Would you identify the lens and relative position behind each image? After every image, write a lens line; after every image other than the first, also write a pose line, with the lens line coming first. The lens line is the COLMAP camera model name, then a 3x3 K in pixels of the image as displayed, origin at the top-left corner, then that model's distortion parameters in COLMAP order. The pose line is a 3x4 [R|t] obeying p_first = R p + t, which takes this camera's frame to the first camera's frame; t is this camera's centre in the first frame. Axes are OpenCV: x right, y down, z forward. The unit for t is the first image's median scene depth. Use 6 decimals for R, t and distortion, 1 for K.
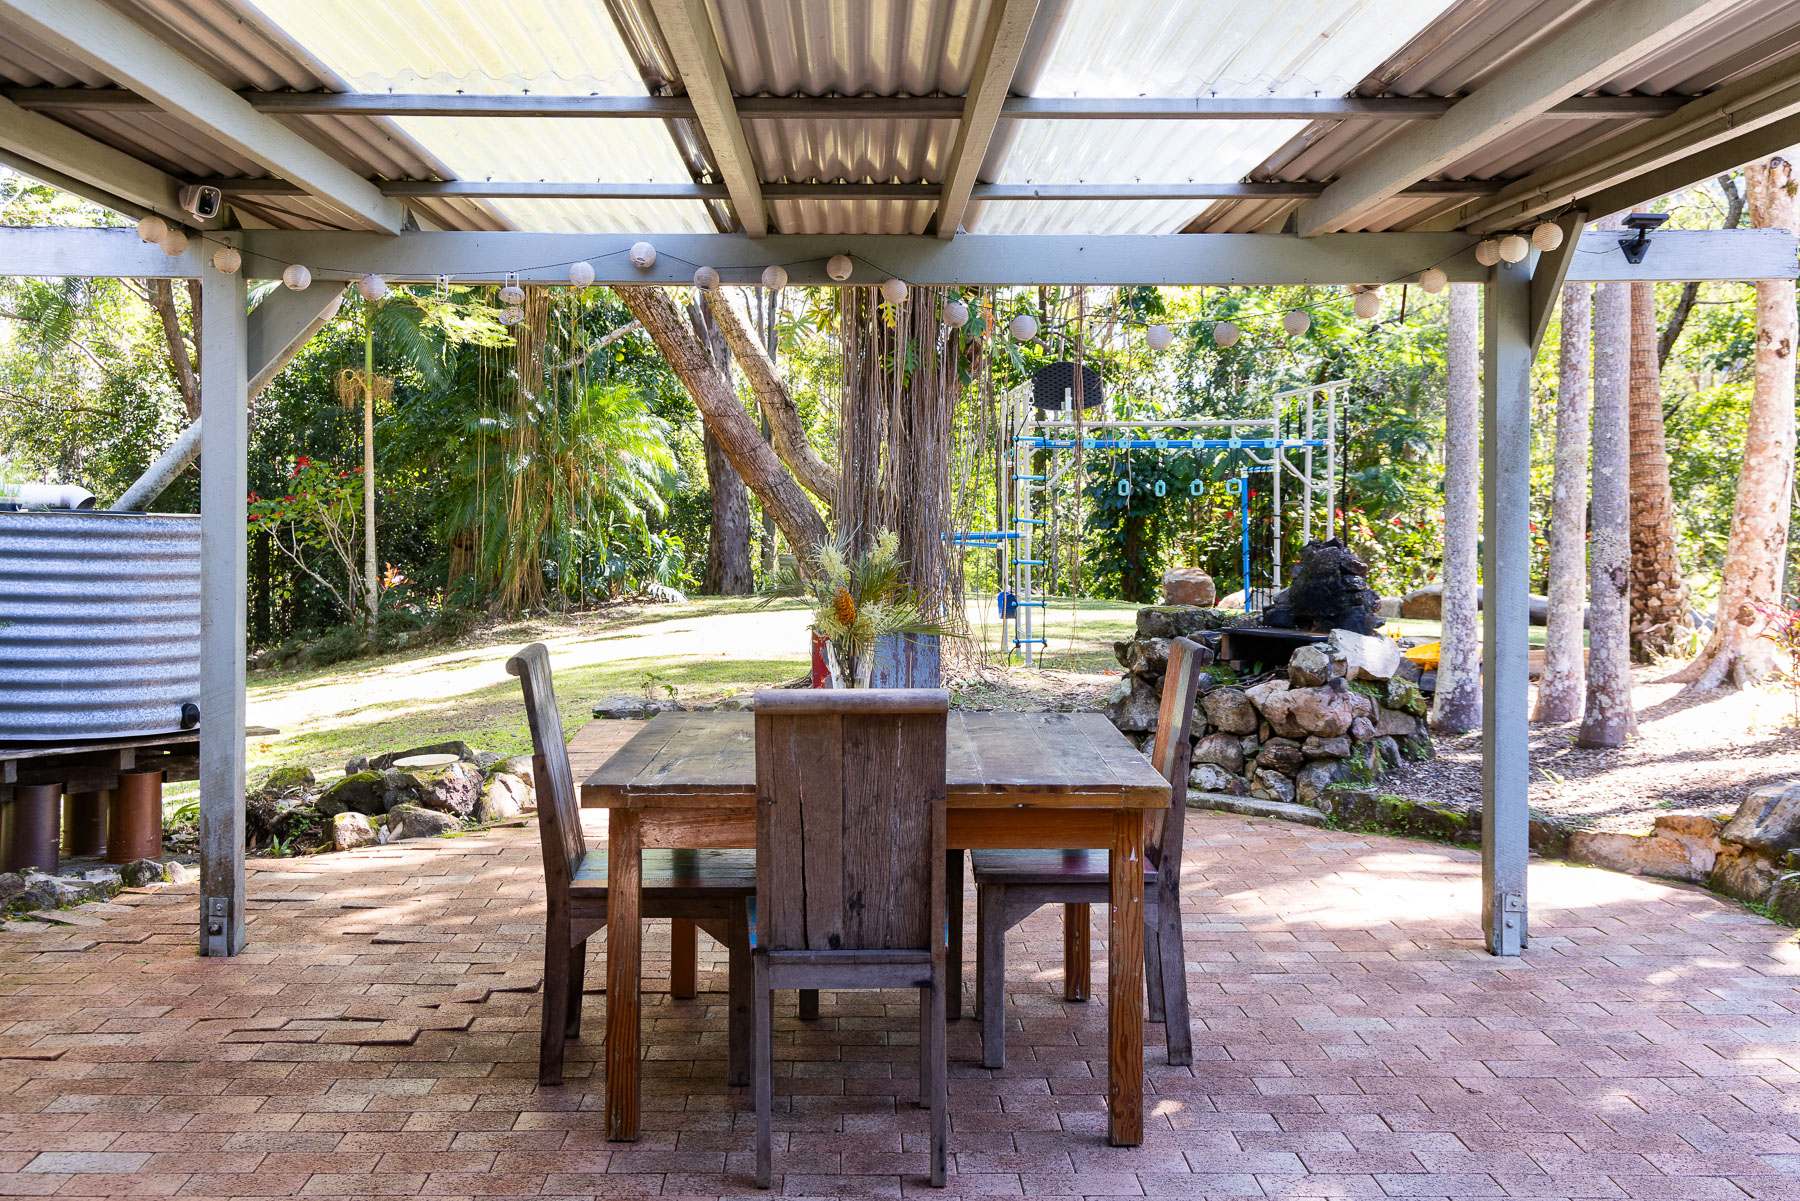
lens RADIAL K [[2742.4, 0, 900.0], [0, 2742.4, 600.5], [0, 0, 1]] dist [0.155096, -0.001222]
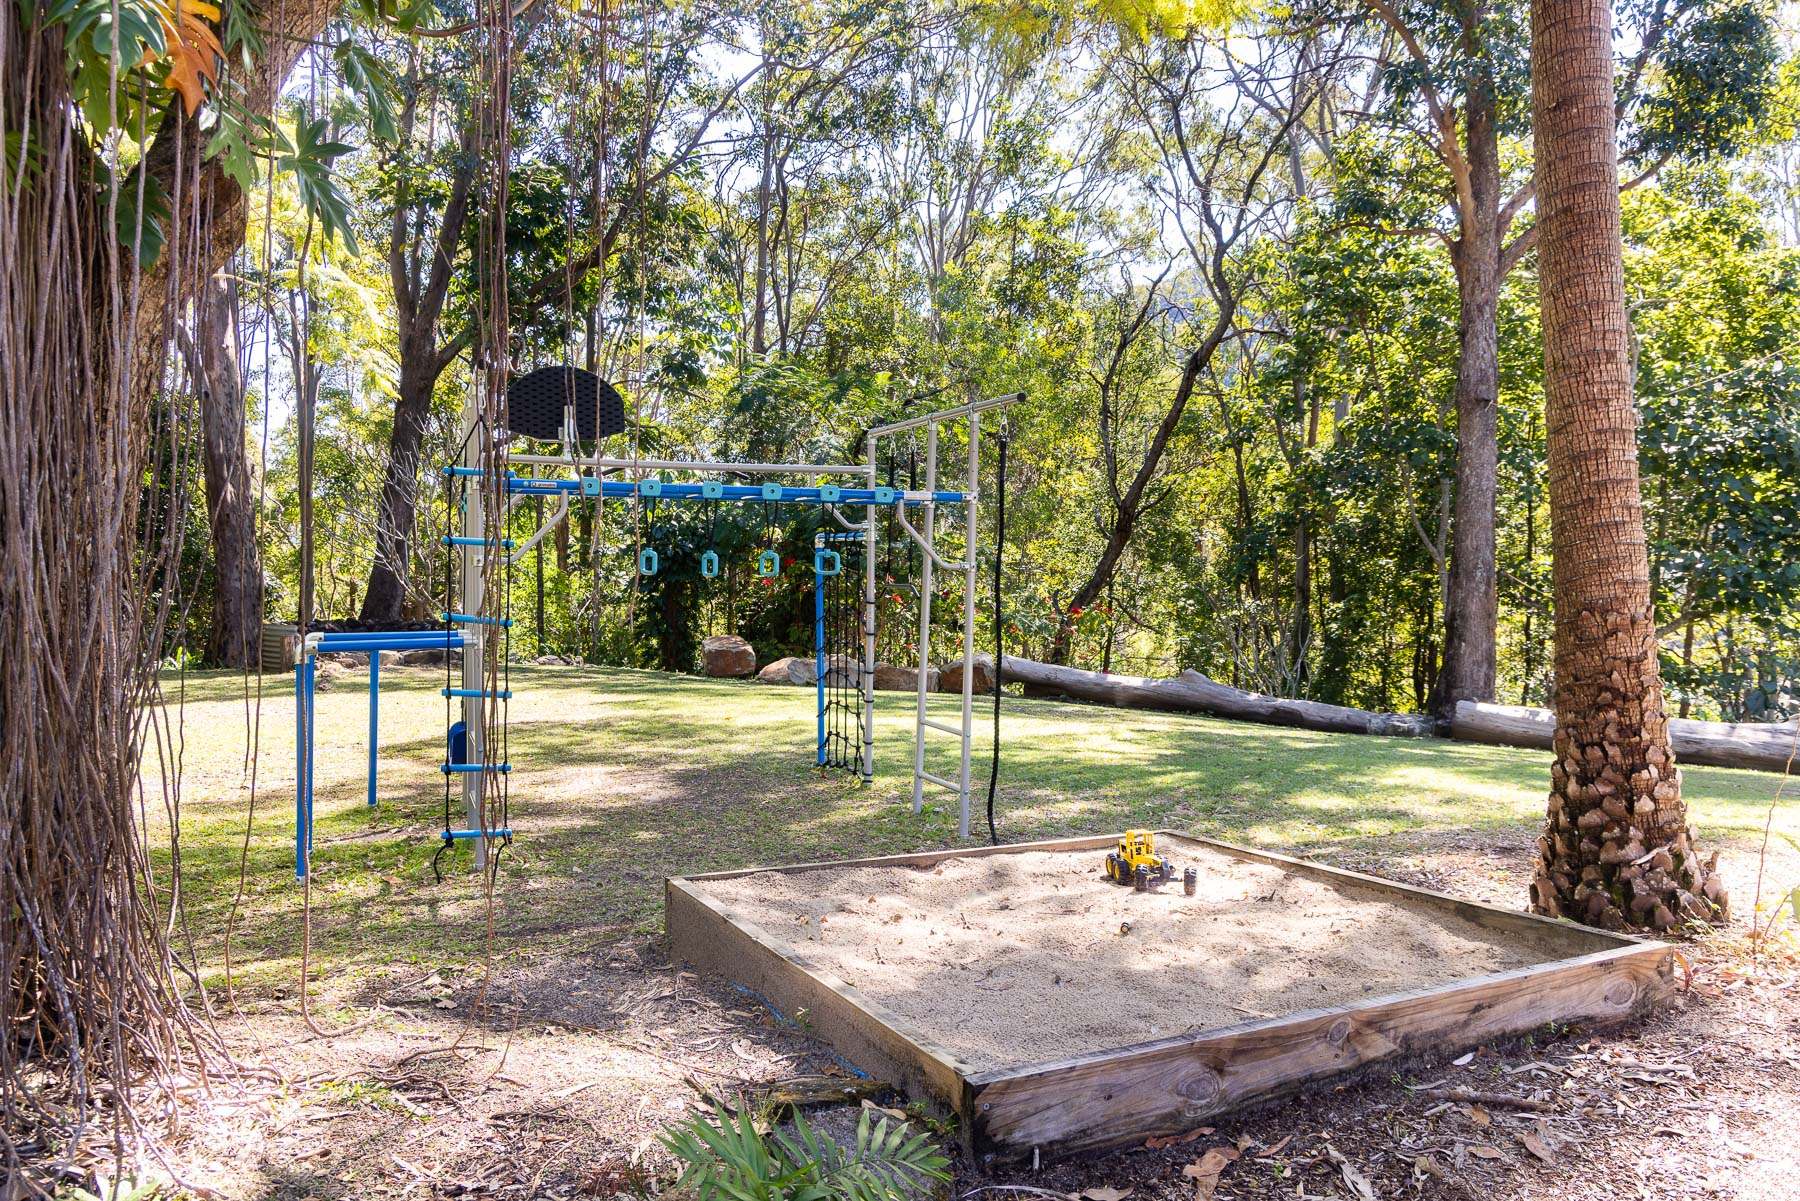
lens RADIAL K [[1400.4, 0, 900.0], [0, 1400.4, 600.5], [0, 0, 1]] dist [0.000842, 0.000219]
pose [[0.971089, 0.013808, 0.238319, 0.069519], [-0.012860, 0.999902, -0.005533, -0.034756], [-0.238372, 0.002308, 0.971171, 0.769485]]
